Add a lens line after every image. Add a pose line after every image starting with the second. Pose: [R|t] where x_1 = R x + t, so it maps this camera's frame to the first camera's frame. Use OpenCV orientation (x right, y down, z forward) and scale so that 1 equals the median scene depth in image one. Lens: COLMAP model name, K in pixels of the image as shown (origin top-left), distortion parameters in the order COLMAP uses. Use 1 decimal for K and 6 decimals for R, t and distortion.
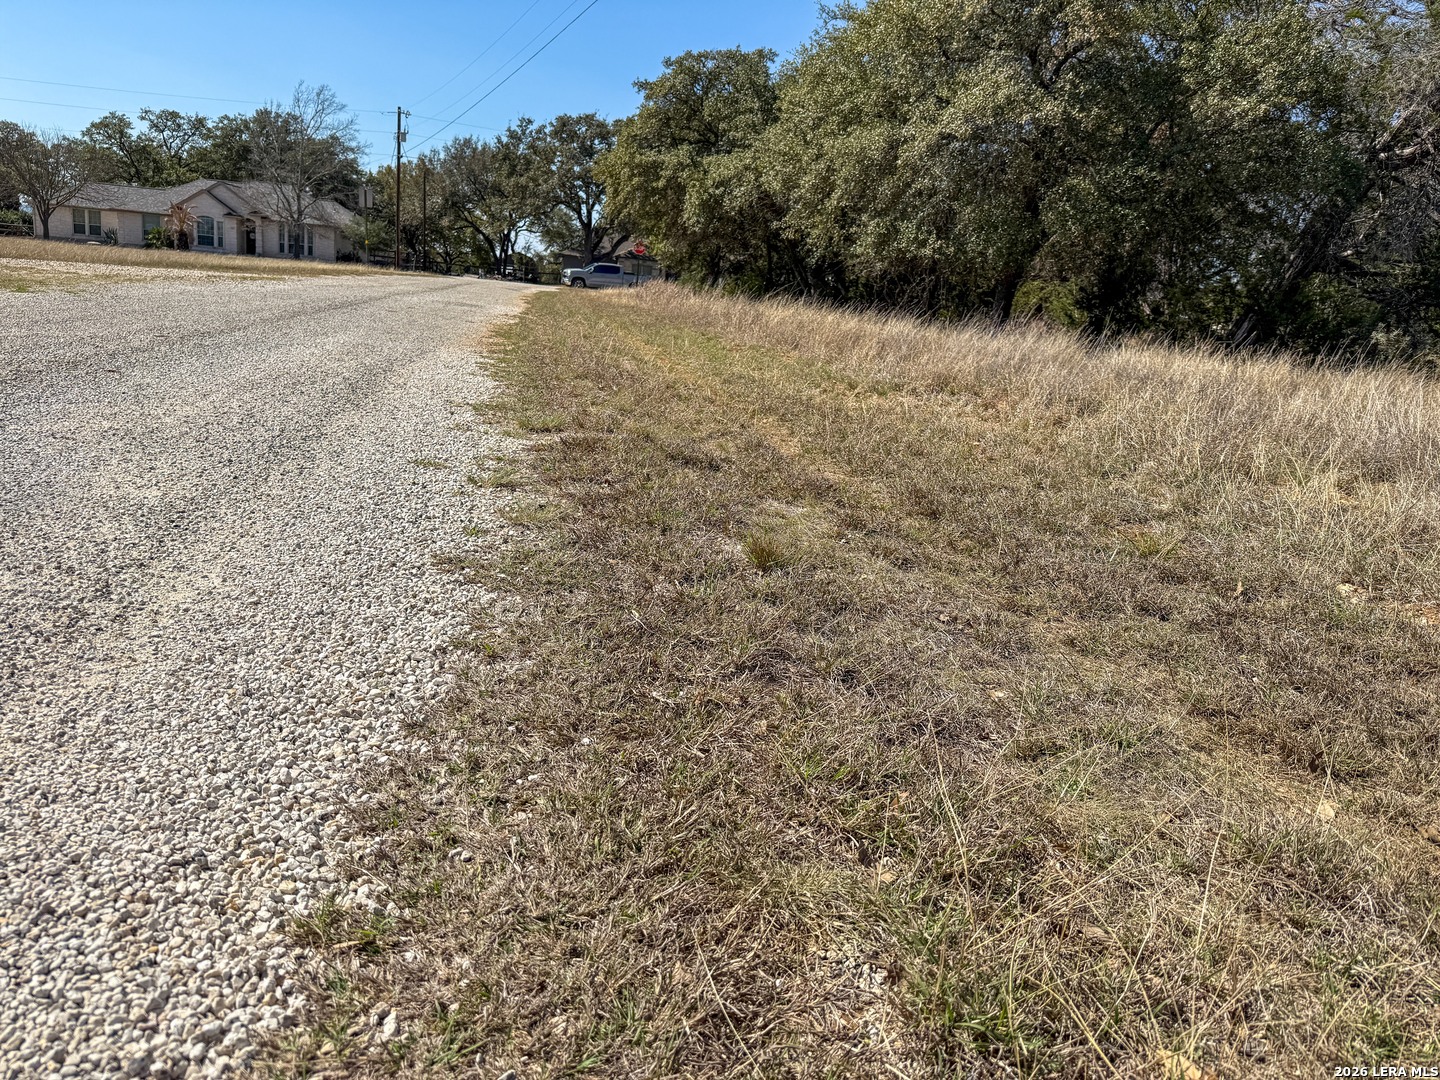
lens RADIAL K [[1064.9, 0, 721.9], [0, 1064.9, 531.8], [0, 0, 1]] dist [0.081671, -0.105317]
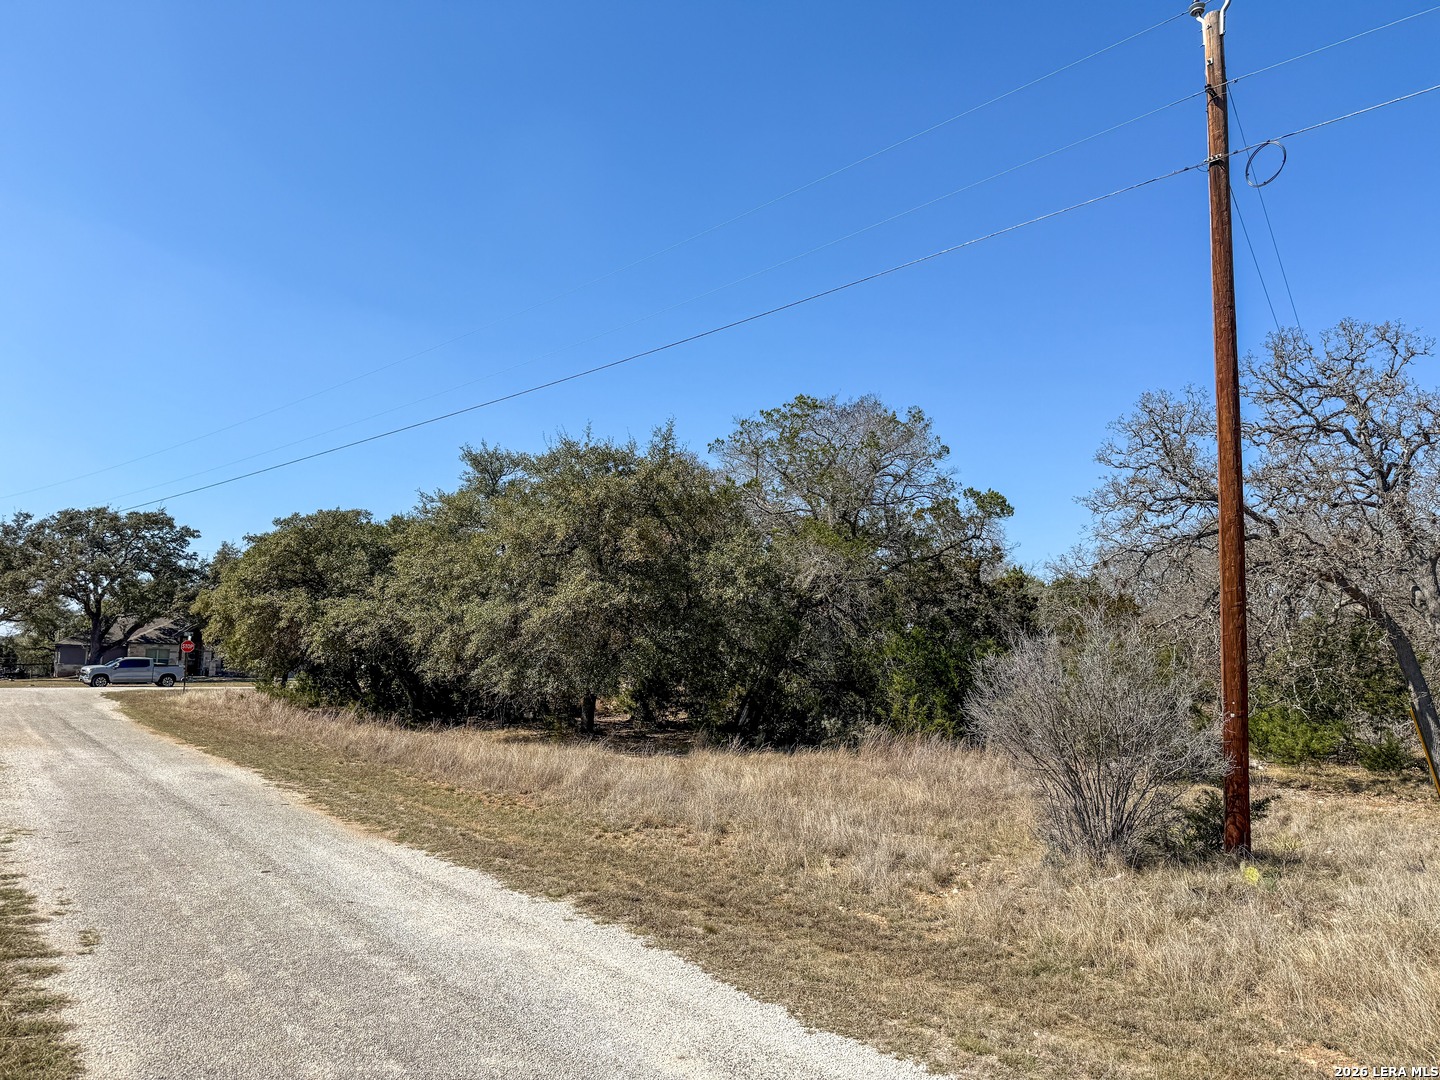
lens RADIAL K [[1064.9, 0, 721.9], [0, 1064.9, 531.8], [0, 0, 1]] dist [0.081671, -0.105317]
pose [[0.897898, -0.028161, 0.439301, -0.154475], [0.160683, 0.950059, -0.267522, -0.028703], [-0.409829, 0.310796, 0.857582, -0.269785]]
